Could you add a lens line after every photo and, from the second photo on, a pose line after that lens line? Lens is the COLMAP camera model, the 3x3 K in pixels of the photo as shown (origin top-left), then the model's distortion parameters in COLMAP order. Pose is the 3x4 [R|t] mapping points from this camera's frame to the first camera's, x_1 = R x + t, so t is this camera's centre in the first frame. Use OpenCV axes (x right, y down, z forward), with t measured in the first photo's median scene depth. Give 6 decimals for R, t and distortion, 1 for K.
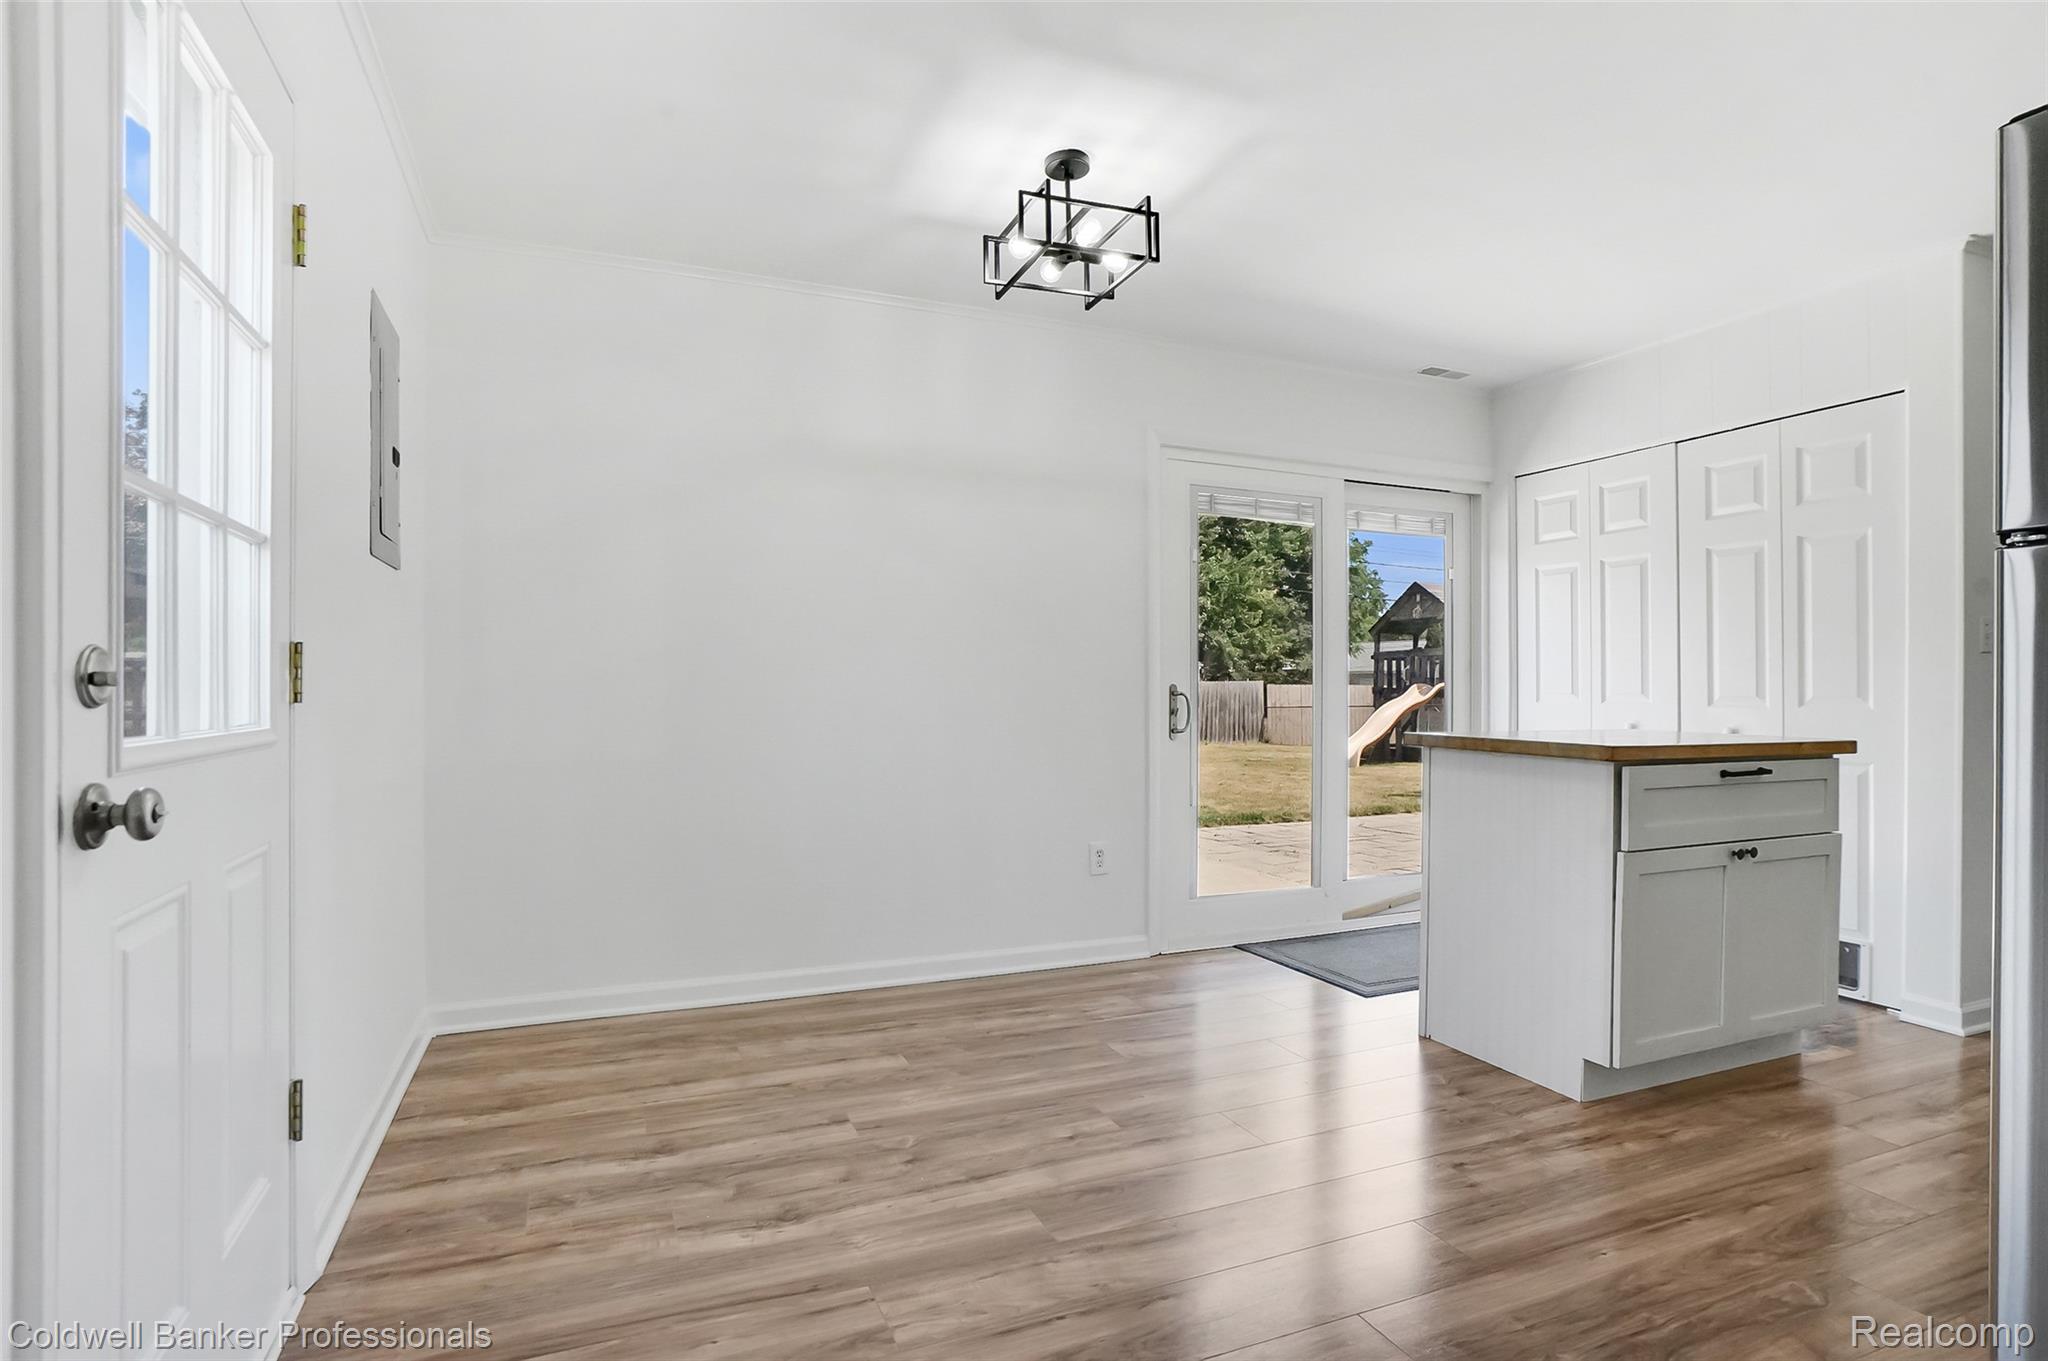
lens RADIAL K [[1084.7, 0, 1001.8], [0, 1084.7, 674.4], [0, 0, 1]] dist [-0.025823, 0.034970]
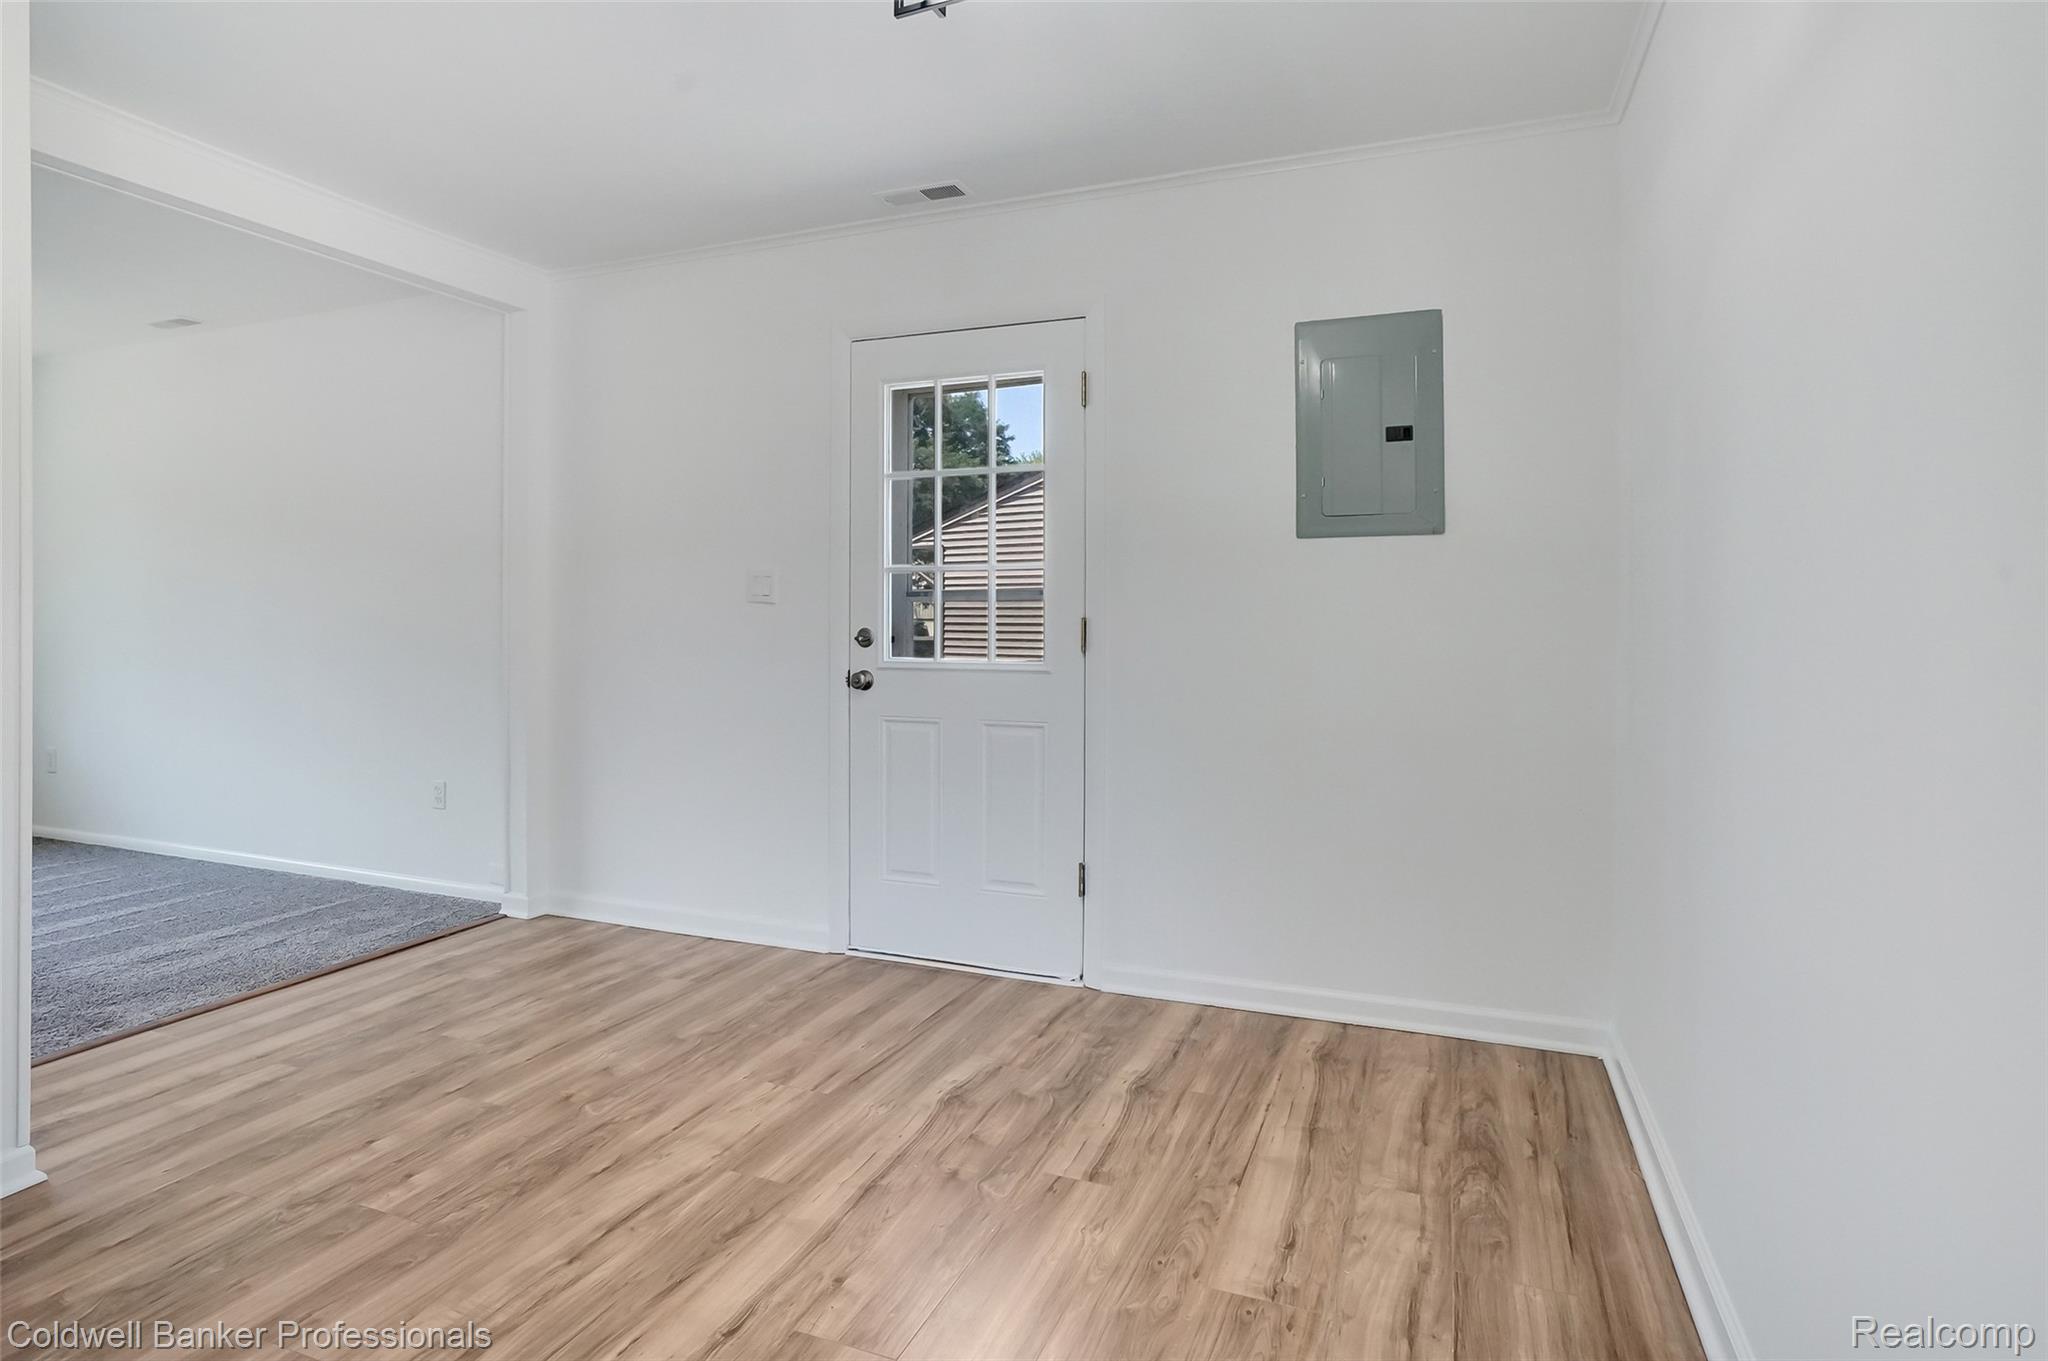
lens RADIAL K [[1084.7, 0, 1001.8], [0, 1084.7, 674.4], [0, 0, 1]] dist [-0.025823, 0.034970]
pose [[-0.728022, 0.033200, -0.684749, 0.479009], [0.011815, 0.999286, 0.035888, 0.004903], [0.685452, 0.018037, -0.727894, 1.647392]]
